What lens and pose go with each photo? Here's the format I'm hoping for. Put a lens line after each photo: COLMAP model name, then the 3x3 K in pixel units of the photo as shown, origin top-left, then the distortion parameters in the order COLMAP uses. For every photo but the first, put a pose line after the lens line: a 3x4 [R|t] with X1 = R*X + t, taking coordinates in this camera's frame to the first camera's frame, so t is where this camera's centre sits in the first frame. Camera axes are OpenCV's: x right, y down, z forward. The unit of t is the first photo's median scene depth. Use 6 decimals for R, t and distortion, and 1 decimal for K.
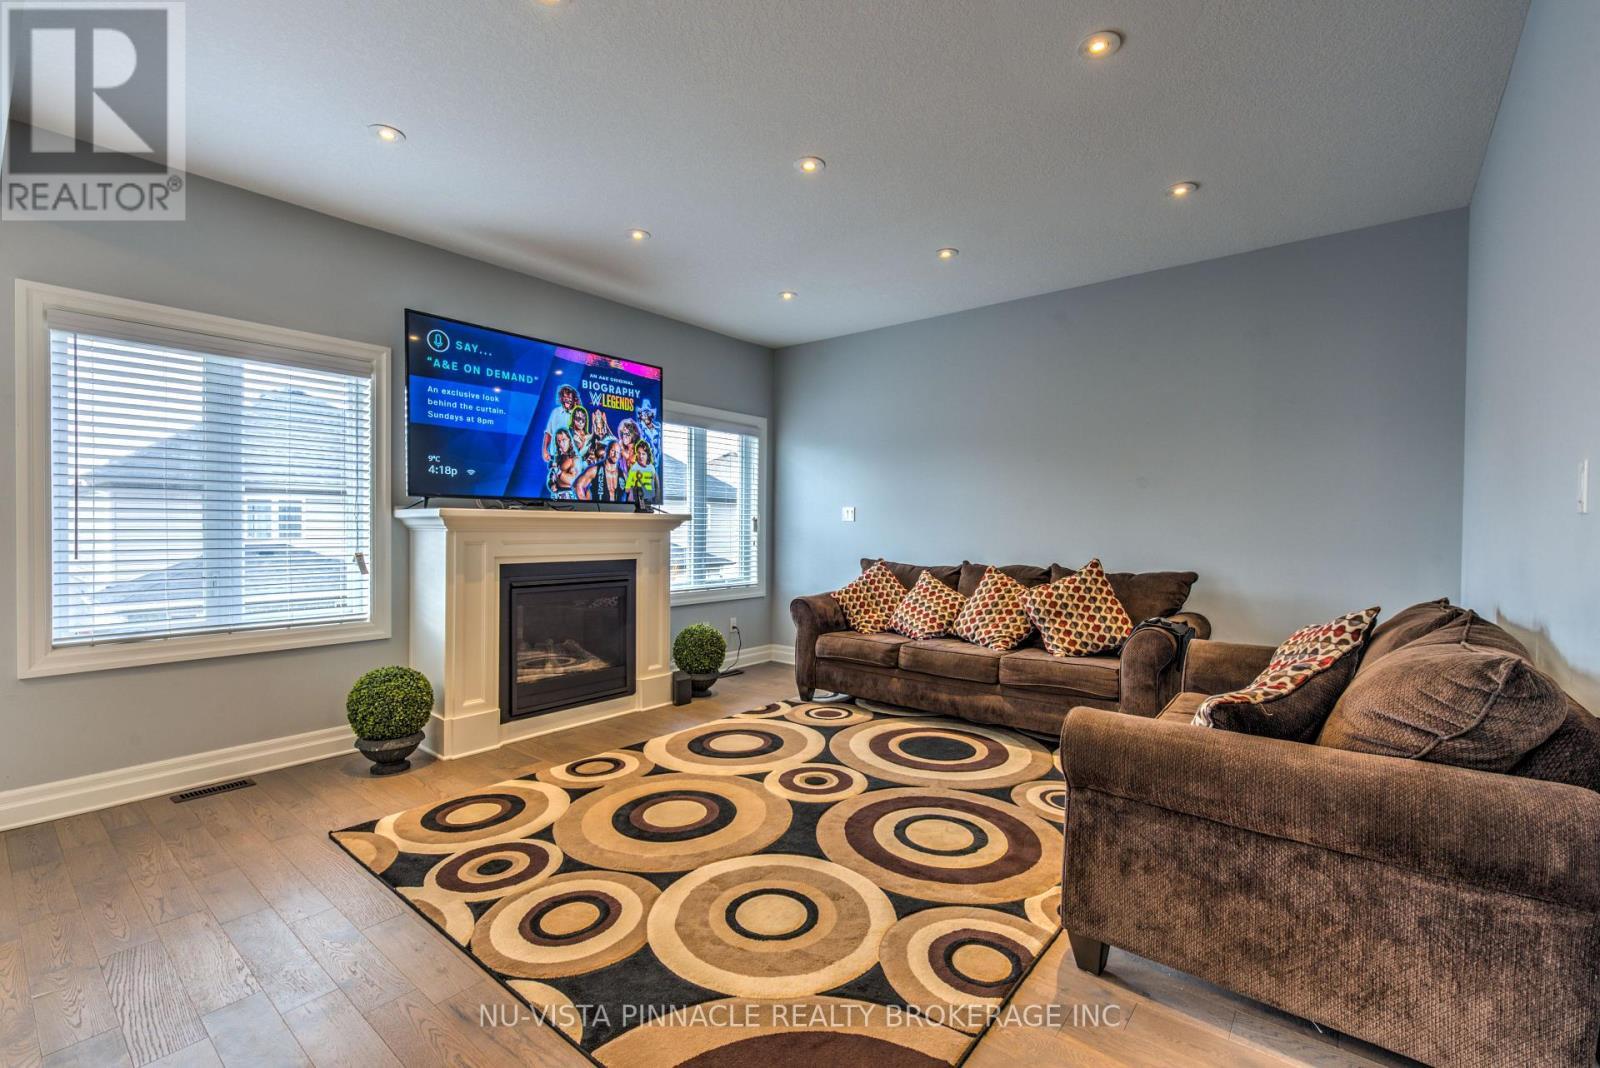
lens RADIAL K [[687.7, 0, 808.8], [0, 687.7, 539.3], [0, 0, 1]] dist [-0.000370, -0.003150]
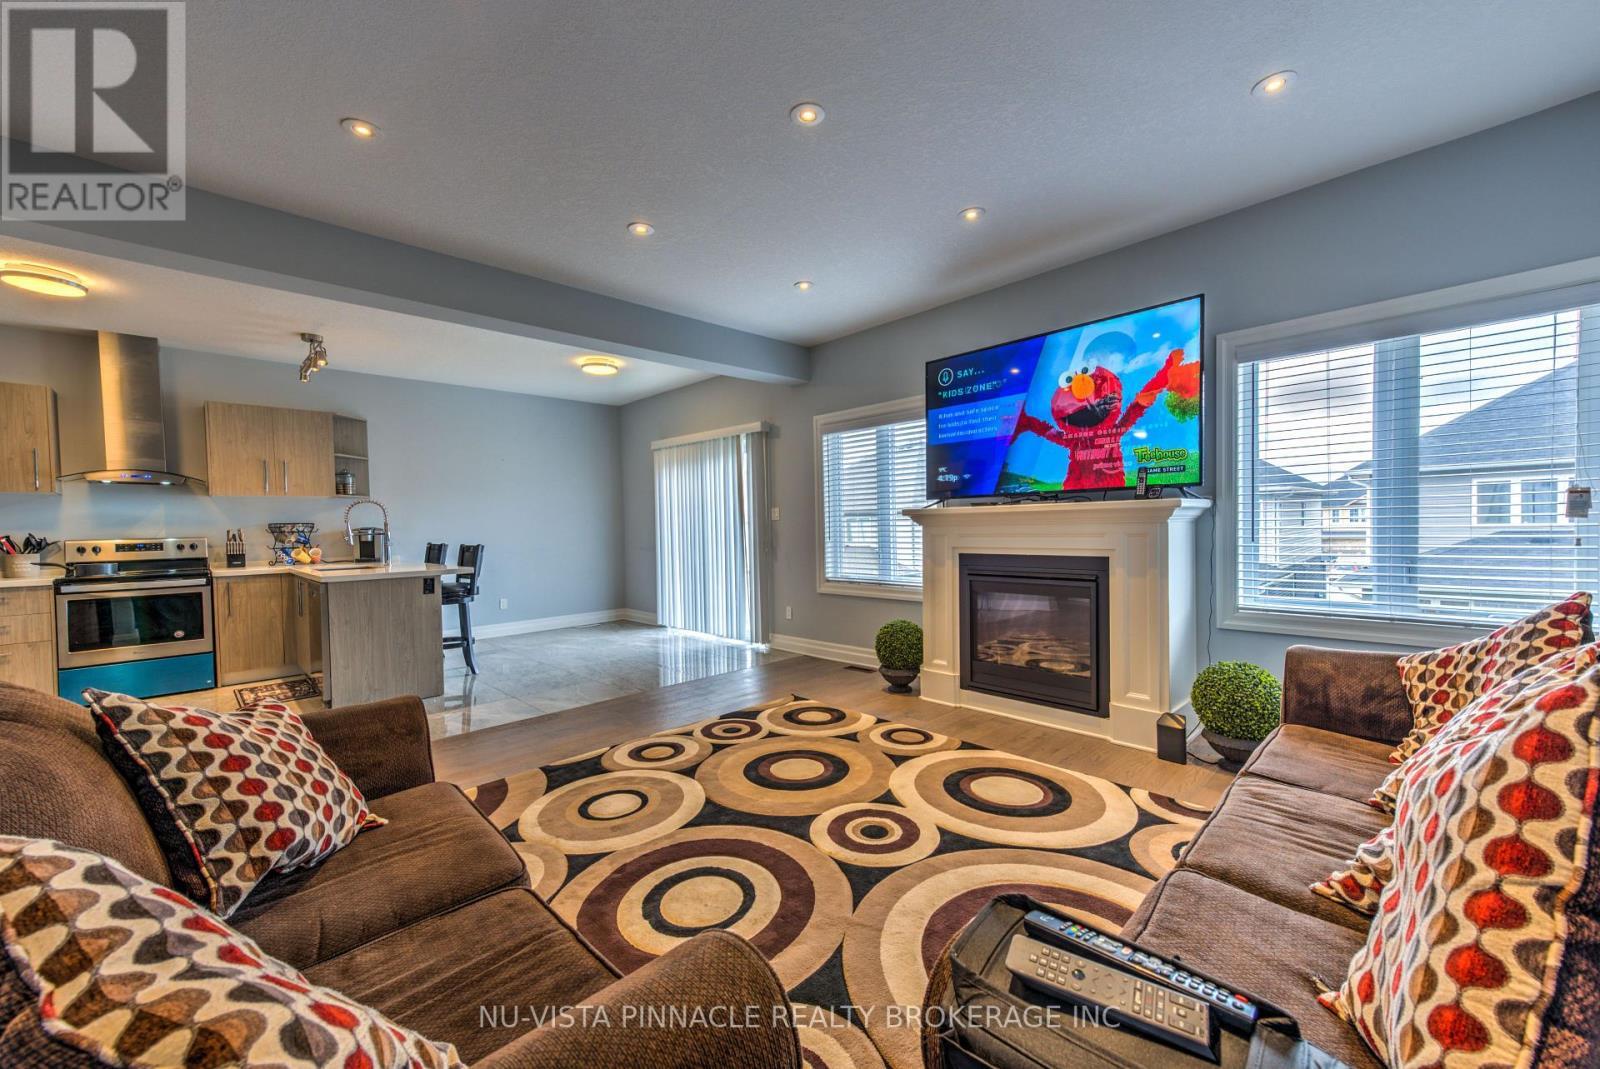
lens RADIAL K [[632.8, 0, 807.0], [0, 632.8, 539.6], [0, 0, 1]] dist [0.016959, 0.000809]
pose [[-0.132293, 0.019536, -0.991018, 0.742597], [0.003934, 0.999808, 0.019185, -0.010410], [0.991203, -0.001360, -0.132344, 0.992427]]
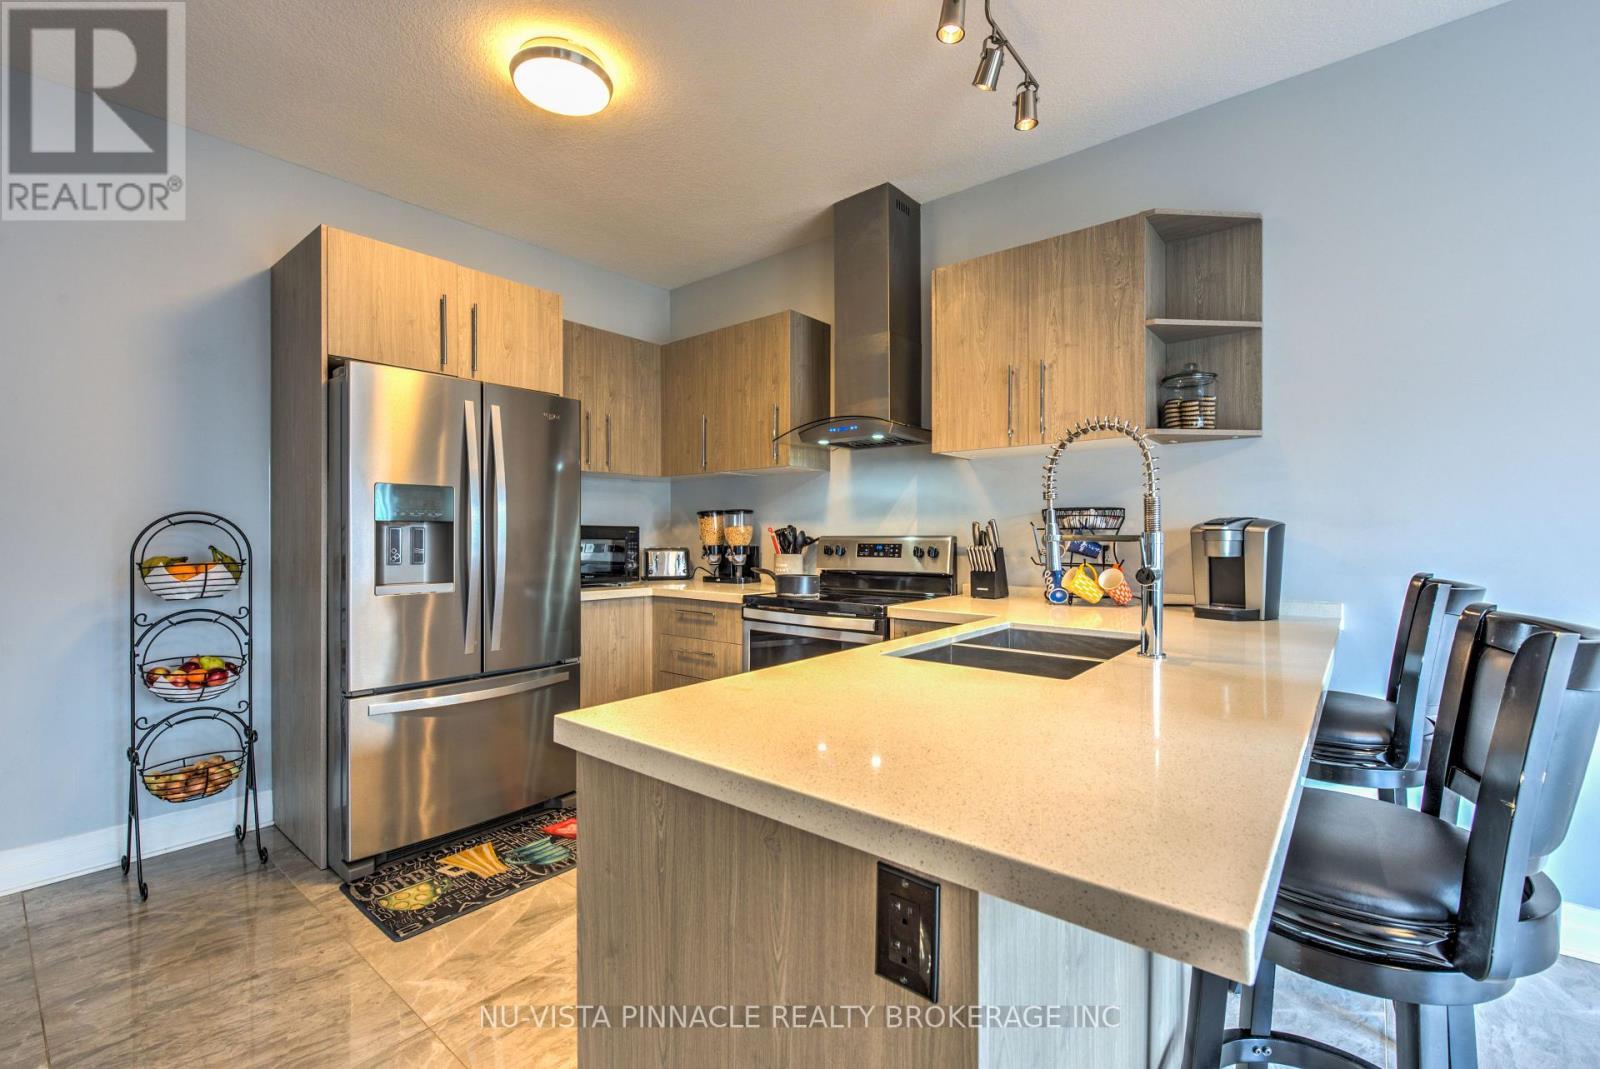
lens RADIAL K [[687.7, 0, 809.7], [0, 687.7, 539.0], [0, 0, 1]] dist [-0.000370, -0.003150]
pose [[-0.999904, -0.006681, 0.012176, -0.496549], [-0.006401, 0.999717, 0.022929, -0.006959], [-0.012326, 0.022848, -0.999663, 0.191501]]
